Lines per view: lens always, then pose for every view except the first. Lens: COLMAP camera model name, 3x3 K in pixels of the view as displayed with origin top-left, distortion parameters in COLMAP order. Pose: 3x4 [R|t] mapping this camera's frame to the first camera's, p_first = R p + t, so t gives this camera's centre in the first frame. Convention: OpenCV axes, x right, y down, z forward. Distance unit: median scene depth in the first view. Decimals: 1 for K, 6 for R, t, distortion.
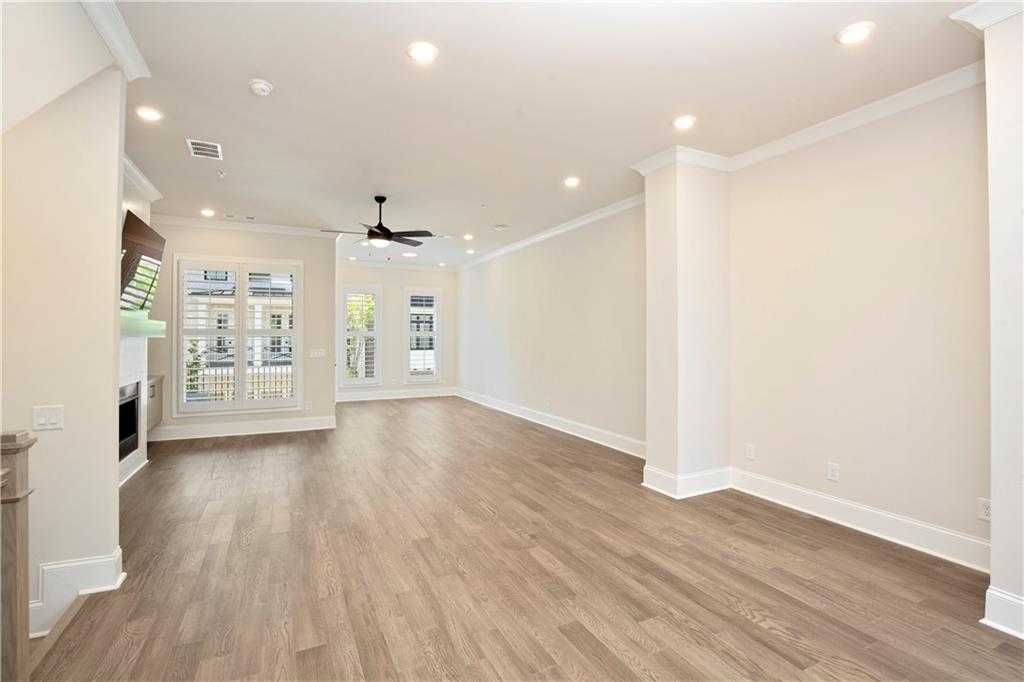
lens RADIAL K [[476.0, 0, 523.7], [0, 476.0, 343.4], [0, 0, 1]] dist [-0.028353, 0.000353]
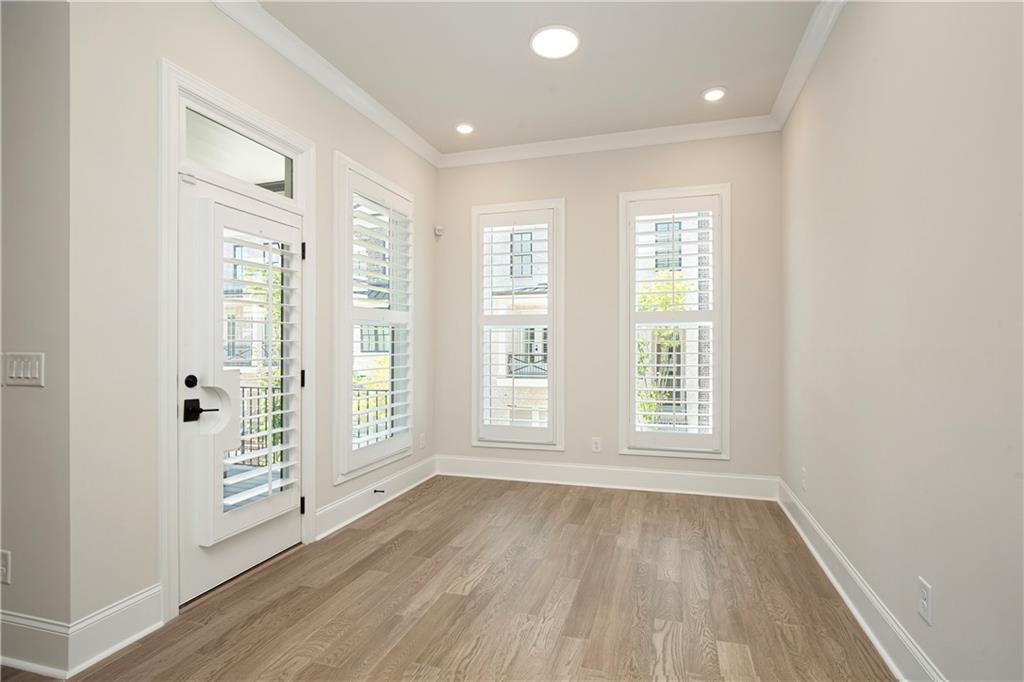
lens RADIAL K [[513.1, 0, 516.1], [0, 513.1, 348.0], [0, 0, 1]] dist [0.000256, 0.000015]
pose [[0.724601, 0.002605, -0.689164, -0.060379], [-0.010319, 0.999922, -0.007070, 0.012305], [0.689092, 0.012235, 0.724571, 1.322229]]
